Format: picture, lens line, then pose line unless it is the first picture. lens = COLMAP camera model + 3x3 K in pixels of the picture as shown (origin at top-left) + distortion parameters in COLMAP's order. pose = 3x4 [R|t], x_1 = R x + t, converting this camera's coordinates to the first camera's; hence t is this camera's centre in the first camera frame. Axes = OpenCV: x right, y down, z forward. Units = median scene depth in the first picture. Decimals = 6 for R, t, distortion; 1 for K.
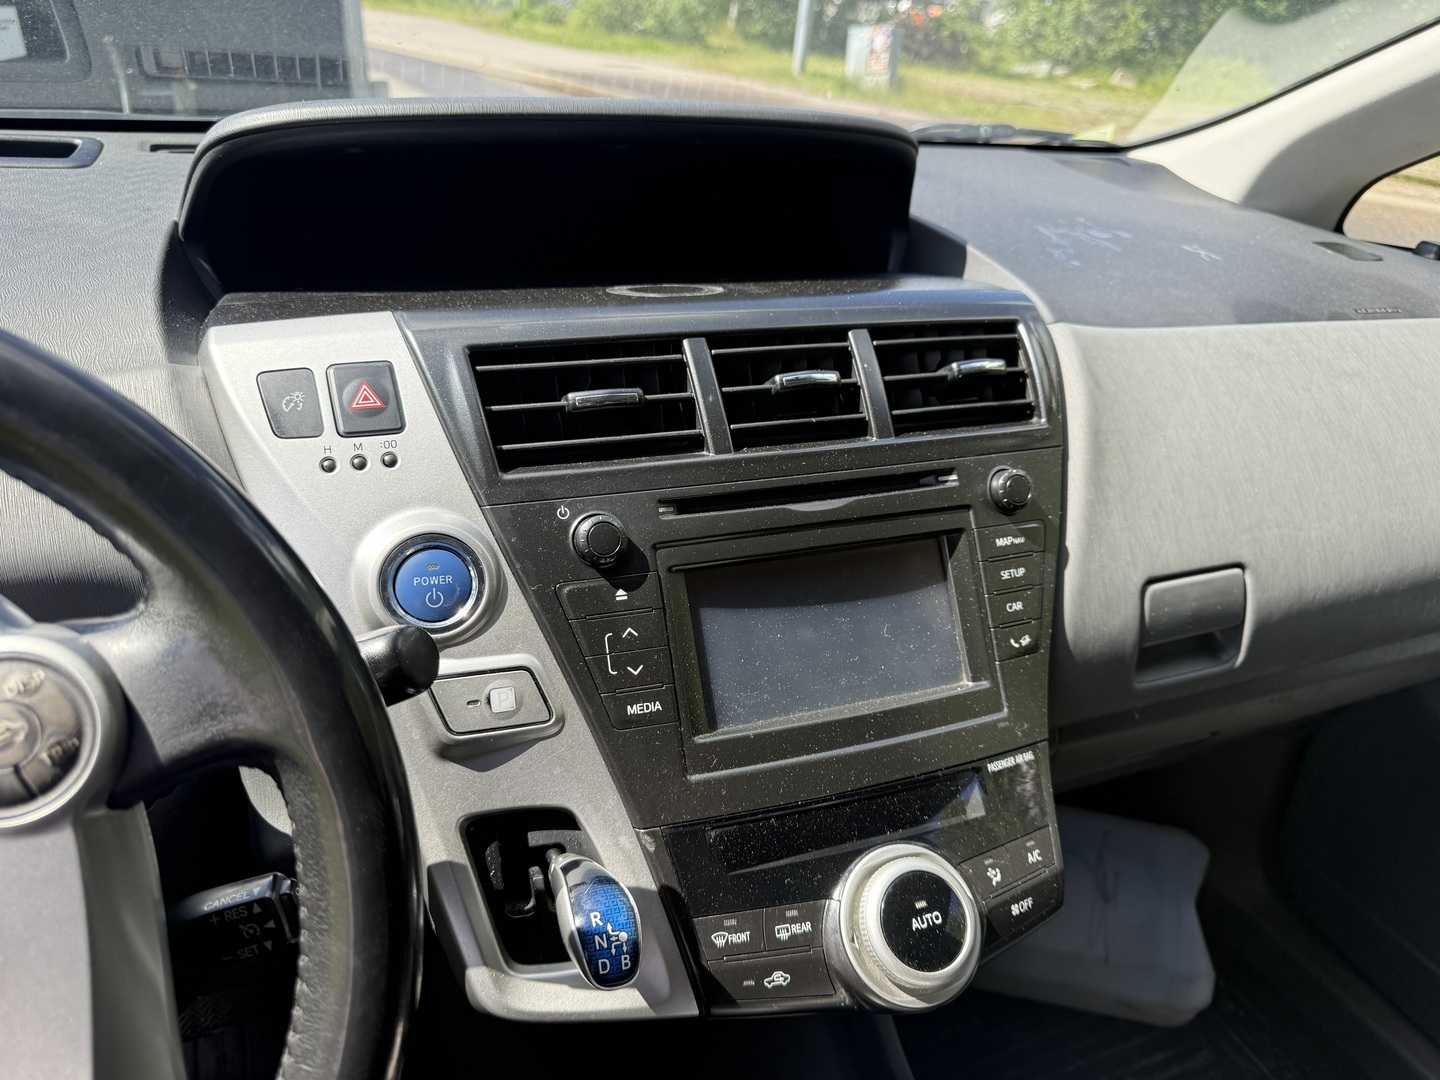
lens RADIAL K [[1078.0, 0, 720.0], [0, 1078.0, 540.0], [0, 0, 1]] dist [0.055805, -0.100138]
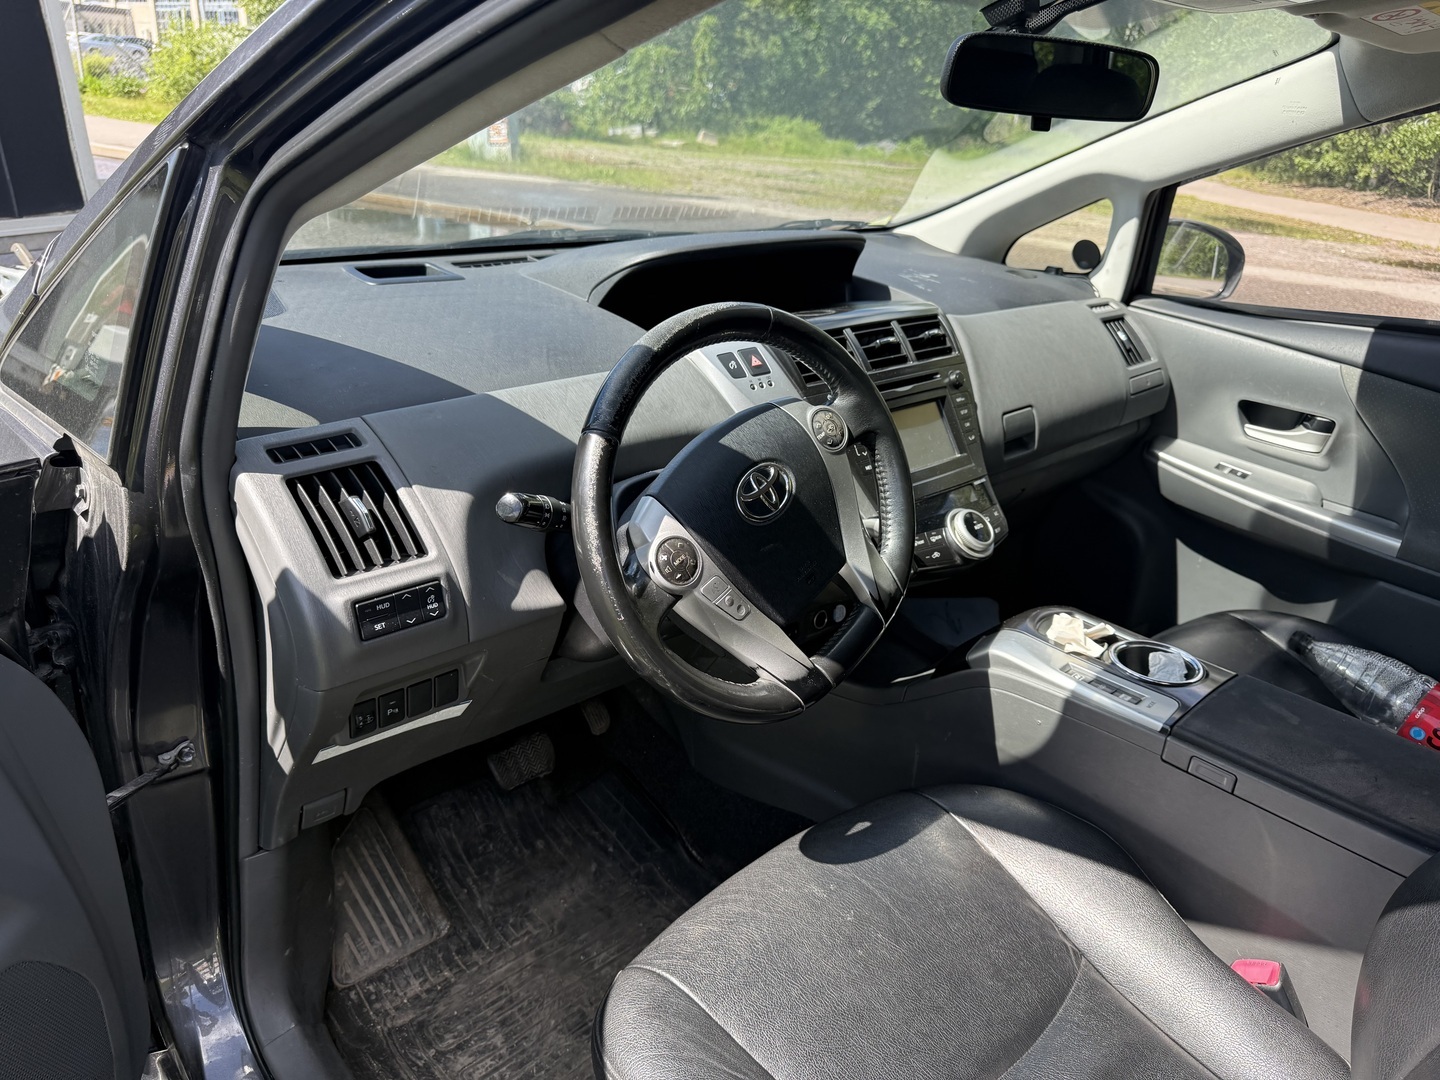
lens RADIAL K [[1009.3, 0, 720.0], [0, 1009.3, 540.0], [0, 0, 1]] dist [0.001326, 0.000899]
pose [[0.943256, -0.156990, 0.292612, -0.921137], [0.165764, 0.986151, -0.005271, 0.225197], [-0.287732, 0.053477, 0.956217, -0.978094]]
